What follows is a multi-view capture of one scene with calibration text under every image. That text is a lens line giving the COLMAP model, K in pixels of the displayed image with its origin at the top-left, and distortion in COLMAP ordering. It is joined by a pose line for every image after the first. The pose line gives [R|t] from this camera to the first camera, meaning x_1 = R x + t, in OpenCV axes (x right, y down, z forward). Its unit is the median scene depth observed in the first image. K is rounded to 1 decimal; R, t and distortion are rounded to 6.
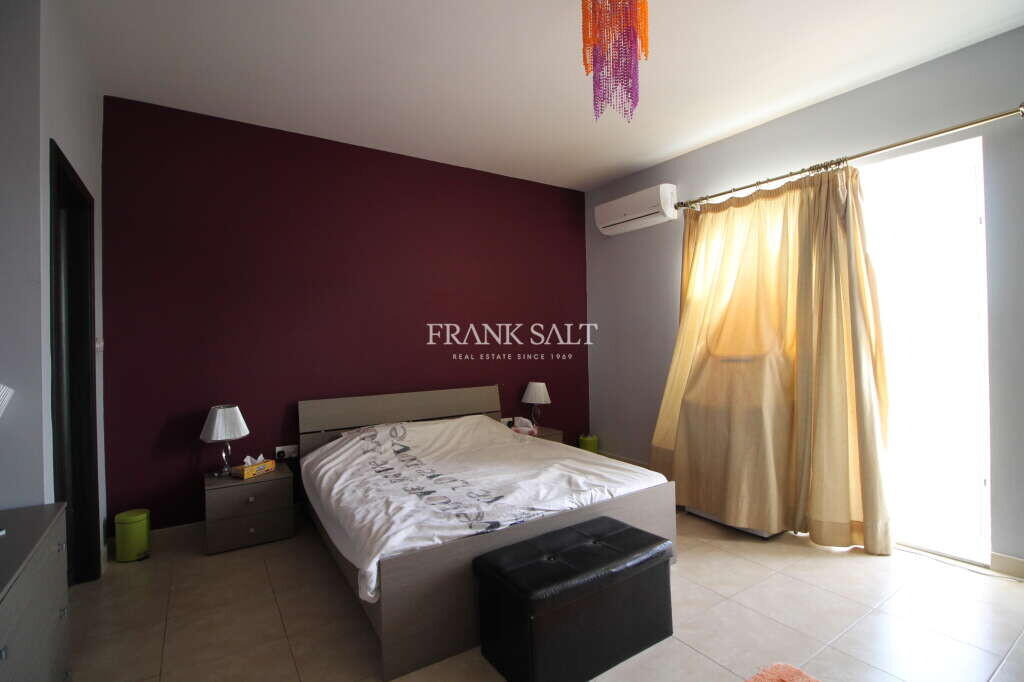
lens RADIAL K [[487.9, 0, 512.0], [0, 487.9, 341.0], [0, 0, 1]] dist [0.000036, 0.000038]
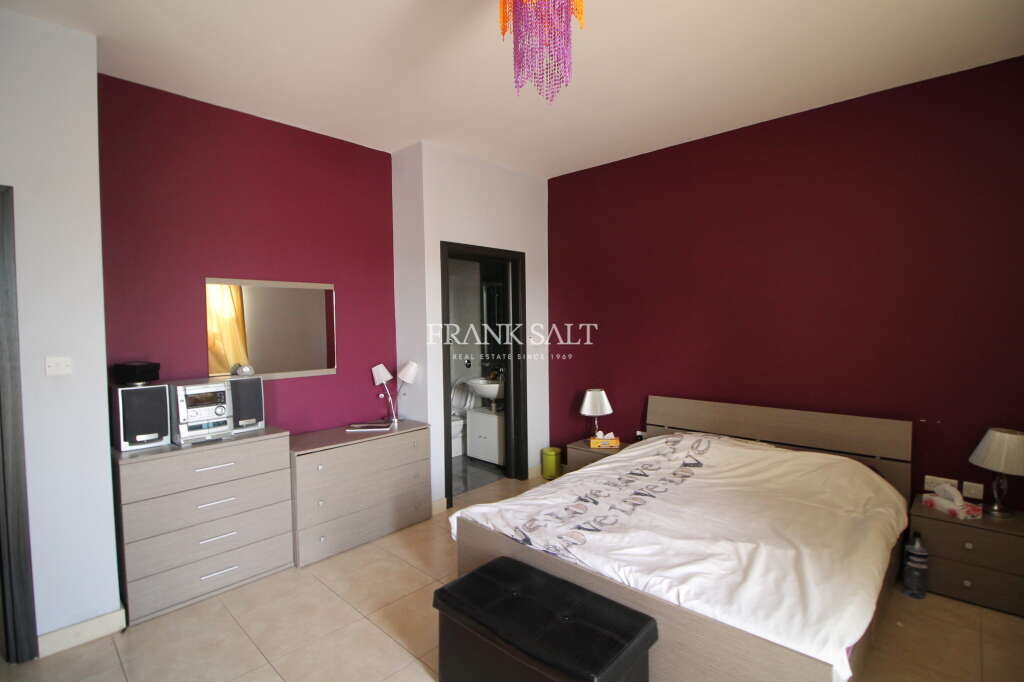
lens RADIAL K [[479.1, 0, 512.0], [0, 479.1, 341.0], [0, 0, 1]] dist [0.032623, 0.000160]
pose [[0.230532, 0.044471, -0.972048, 0.710772], [0.010827, 0.998776, 0.048261, -0.073630], [0.973005, -0.021650, 0.229768, 0.563978]]
